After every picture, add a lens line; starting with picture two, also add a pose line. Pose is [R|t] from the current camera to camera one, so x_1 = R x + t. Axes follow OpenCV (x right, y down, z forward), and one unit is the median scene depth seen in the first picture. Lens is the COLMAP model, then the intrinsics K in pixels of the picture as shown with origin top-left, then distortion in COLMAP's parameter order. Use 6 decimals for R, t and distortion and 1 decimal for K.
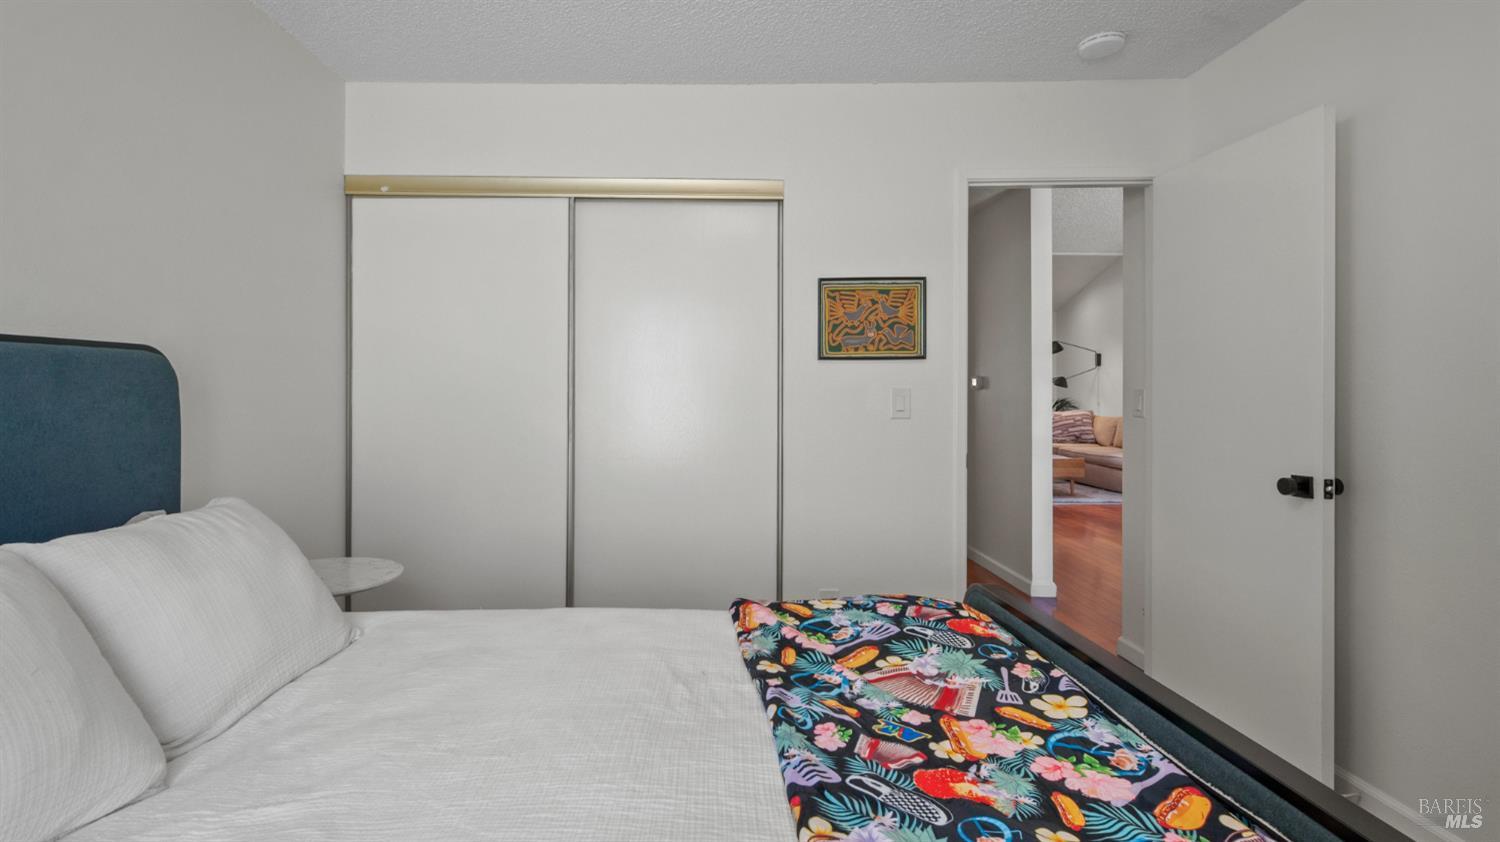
lens RADIAL K [[695.9, 0, 747.4], [0, 695.9, 386.9], [0, 0, 1]] dist [0.009243, -0.000105]
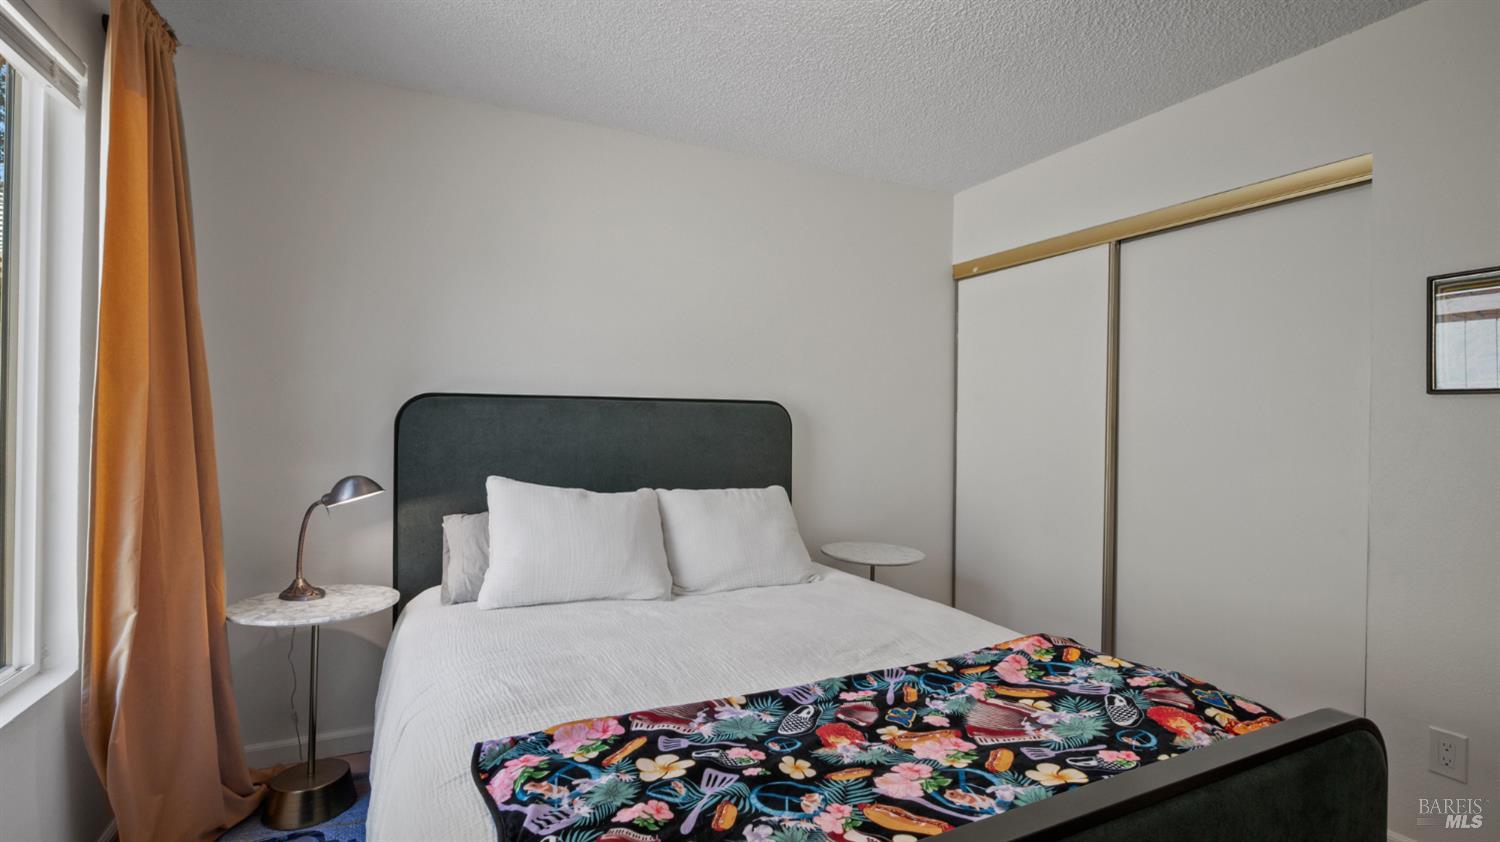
lens RADIAL K [[678.4, 0, 750.0], [0, 678.4, 421.0], [0, 0, 1]] dist [0.009879, -0.000167]
pose [[0.440315, 0.004494, -0.897832, 1.221106], [-0.004196, 0.999987, 0.002948, -0.025957], [0.897833, 0.002469, 0.440328, 0.248475]]
